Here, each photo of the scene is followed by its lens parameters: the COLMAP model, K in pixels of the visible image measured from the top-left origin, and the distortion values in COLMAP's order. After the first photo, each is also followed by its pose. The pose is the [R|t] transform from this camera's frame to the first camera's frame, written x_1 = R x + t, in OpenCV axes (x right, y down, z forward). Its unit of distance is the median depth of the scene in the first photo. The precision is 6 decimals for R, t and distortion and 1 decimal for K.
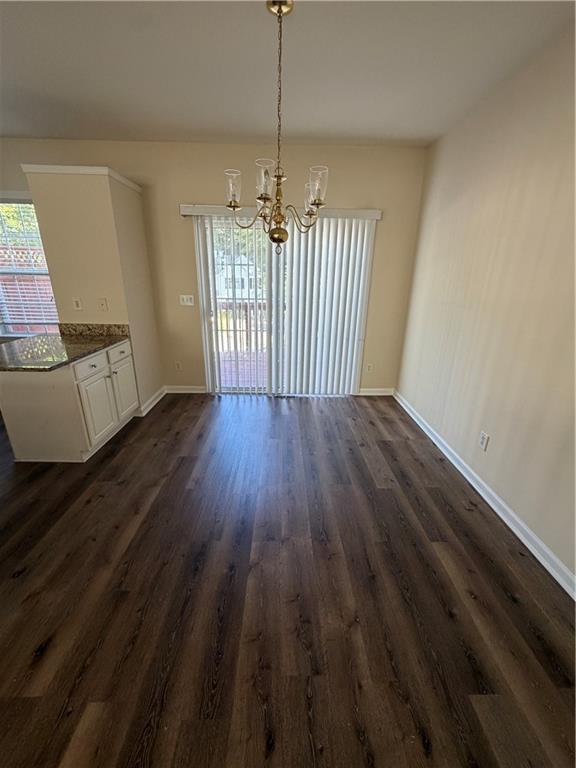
lens RADIAL K [[315.4, 0, 286.5], [0, 315.4, 385.1], [0, 0, 1]] dist [0.000812, -0.000061]
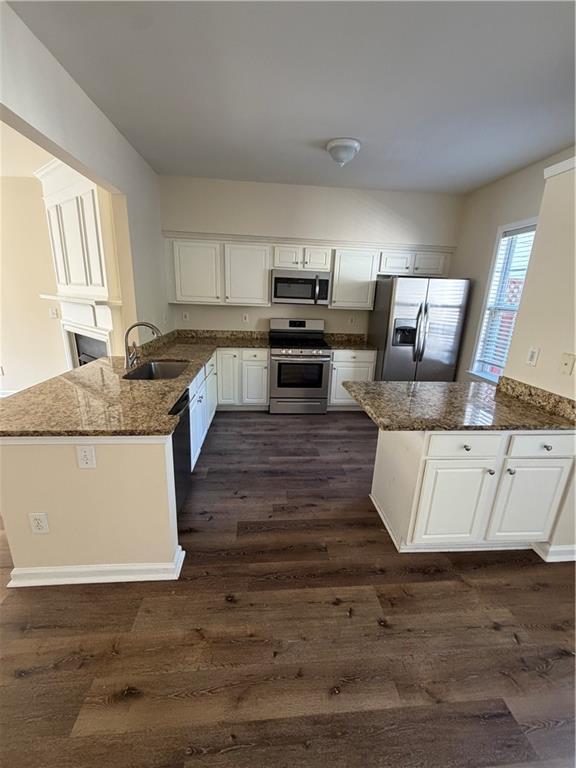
lens RADIAL K [[315.4, 0, 286.5], [0, 315.4, 385.1], [0, 0, 1]] dist [0.000812, -0.000061]
pose [[0.077433, 0.260963, -0.962238, -0.038925], [-0.366770, 0.904912, 0.215902, -0.165727], [0.927084, 0.336202, 0.165783, 0.454856]]
